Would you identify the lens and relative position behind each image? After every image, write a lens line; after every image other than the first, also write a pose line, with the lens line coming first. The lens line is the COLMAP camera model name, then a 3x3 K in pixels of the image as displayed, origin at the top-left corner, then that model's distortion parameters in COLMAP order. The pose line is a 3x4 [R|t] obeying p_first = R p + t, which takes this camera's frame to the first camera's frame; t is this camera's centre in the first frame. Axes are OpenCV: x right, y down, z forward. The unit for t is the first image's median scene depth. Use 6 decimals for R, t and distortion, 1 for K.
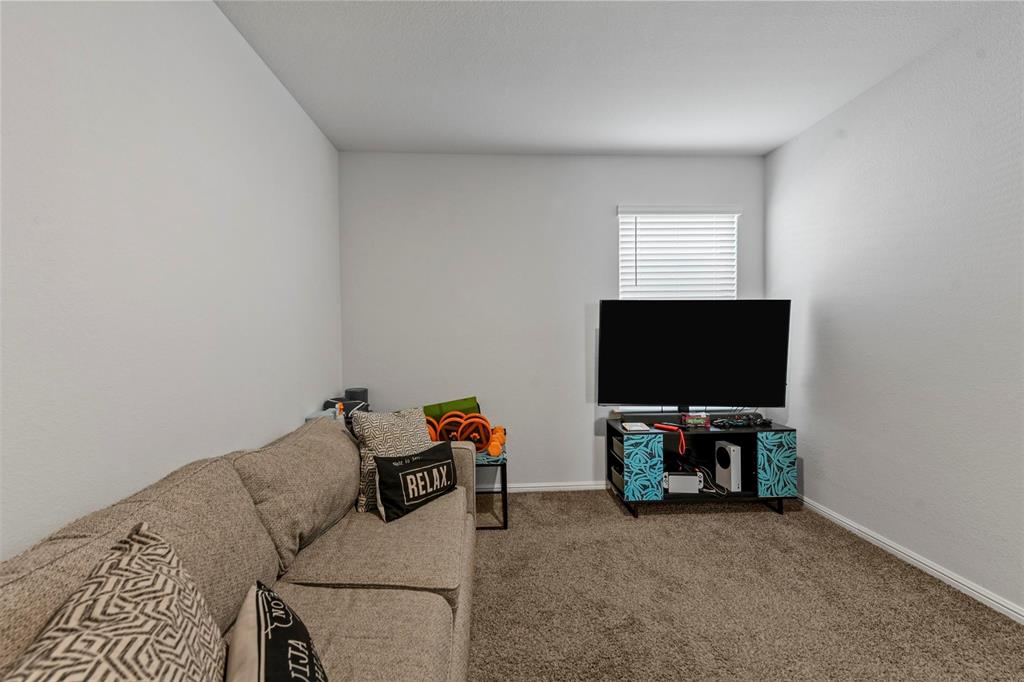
lens RADIAL K [[400.1, 0, 512.8], [0, 400.1, 341.6], [0, 0, 1]] dist [0.014909, 0.000125]
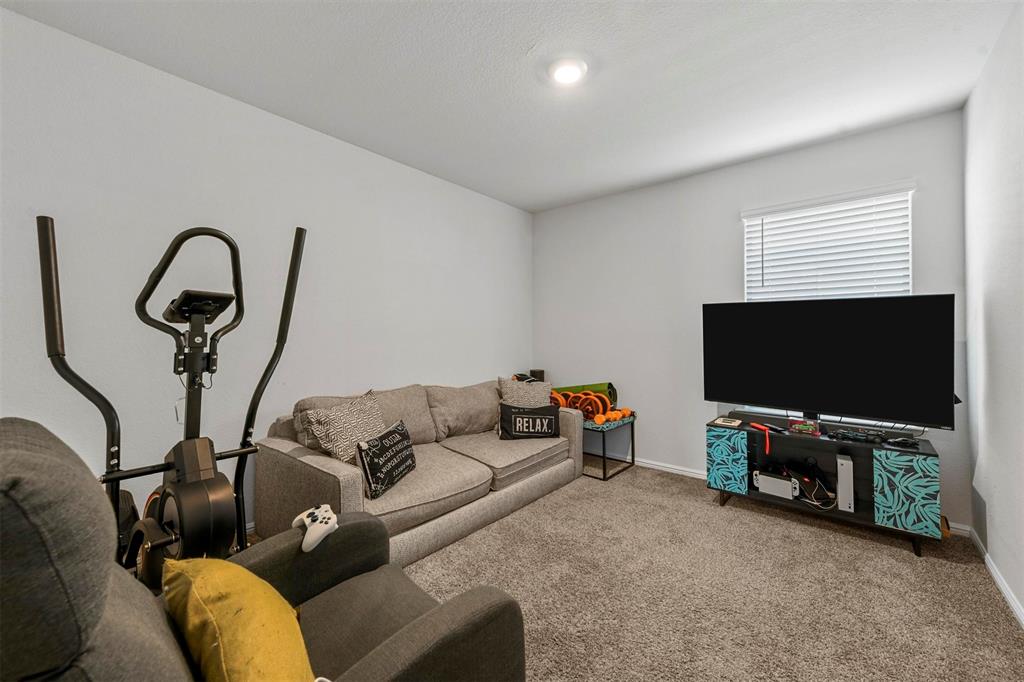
lens RADIAL K [[400.1, 0, 512.8], [0, 400.1, 341.6], [0, 0, 1]] dist [0.014909, 0.000125]
pose [[0.738777, 0.022587, -0.673571, 0.616918], [-0.024899, 0.999671, 0.006213, 0.006611], [0.673490, 0.012181, 0.739096, -0.179822]]
